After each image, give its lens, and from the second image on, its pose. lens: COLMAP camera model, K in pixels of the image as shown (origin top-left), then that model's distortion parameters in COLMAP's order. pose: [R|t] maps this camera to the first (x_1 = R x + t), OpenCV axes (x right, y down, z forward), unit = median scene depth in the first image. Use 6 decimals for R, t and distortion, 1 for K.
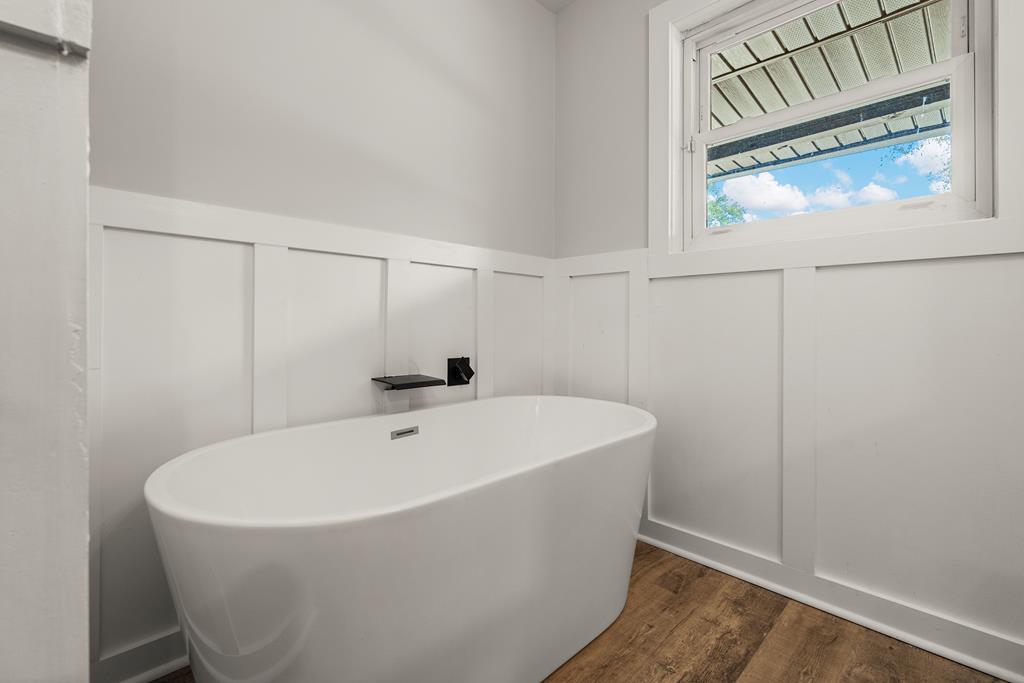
lens RADIAL K [[463.3, 0, 508.5], [0, 463.3, 319.1], [0, 0, 1]] dist [0.002229, -0.000359]
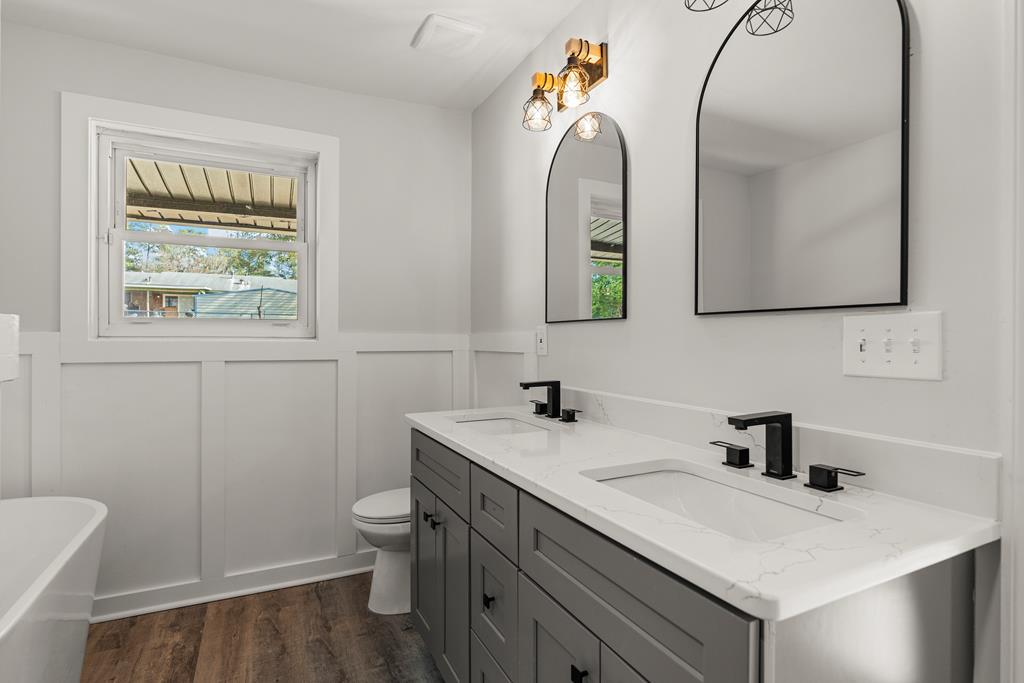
lens RADIAL K [[508.8, 0, 510.9], [0, 508.8, 339.7], [0, 0, 1]] dist [0.000393, -0.000034]
pose [[0.321533, -0.003236, 0.946893, -0.551376], [-0.008820, 0.999941, 0.006413, -0.203296], [-0.946857, -0.010414, 0.321485, -0.342140]]
